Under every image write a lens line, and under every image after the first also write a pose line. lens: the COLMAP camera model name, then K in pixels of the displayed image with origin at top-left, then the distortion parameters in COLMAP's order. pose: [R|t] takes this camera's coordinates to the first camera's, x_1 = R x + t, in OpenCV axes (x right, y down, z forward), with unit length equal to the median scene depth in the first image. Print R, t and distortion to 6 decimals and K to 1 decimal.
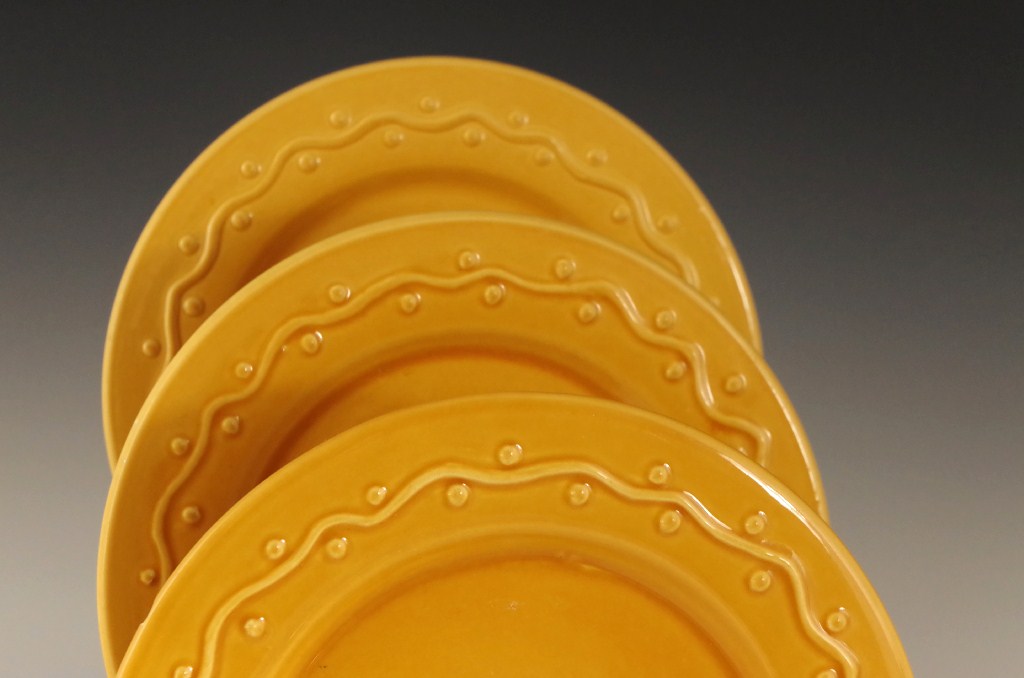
lens RADIAL K [[2195.1, 0, 512.0], [0, 2195.1, 339.0], [0, 0, 1]] dist [-0.019712, -0.101792]
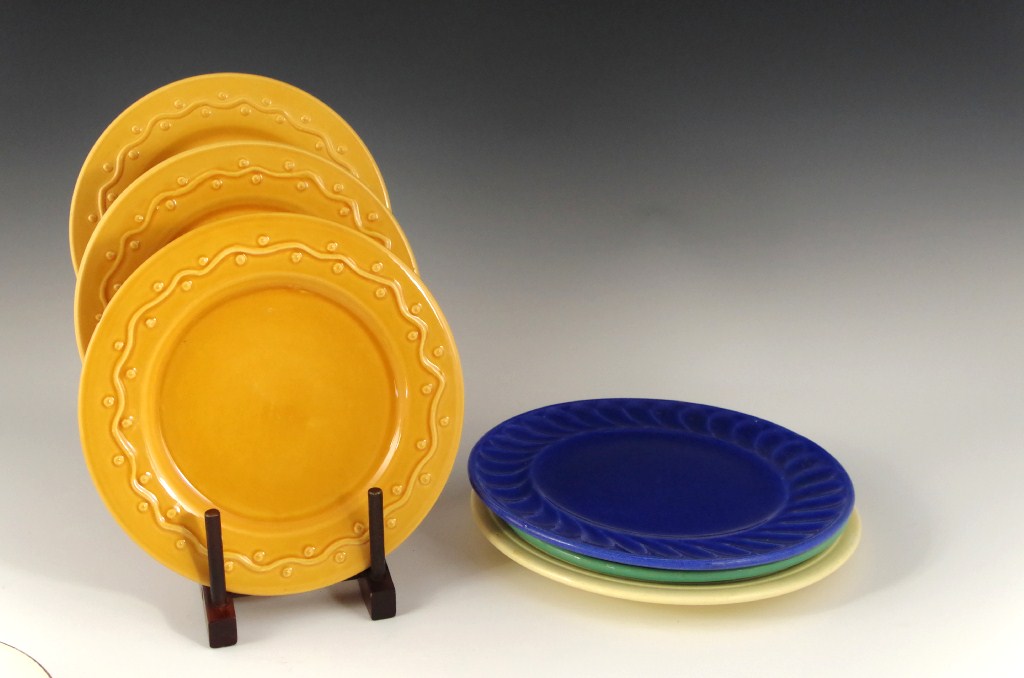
lens RADIAL K [[1328.3, 0, 512.0], [0, 1328.3, 339.0], [0, 0, 1]] dist [0.000502, -0.006579]
pose [[0.987506, -0.060461, 0.145524, 0.040480], [0.055297, 0.997697, 0.039278, 0.099958], [-0.147564, -0.030740, 0.988575, -0.329595]]
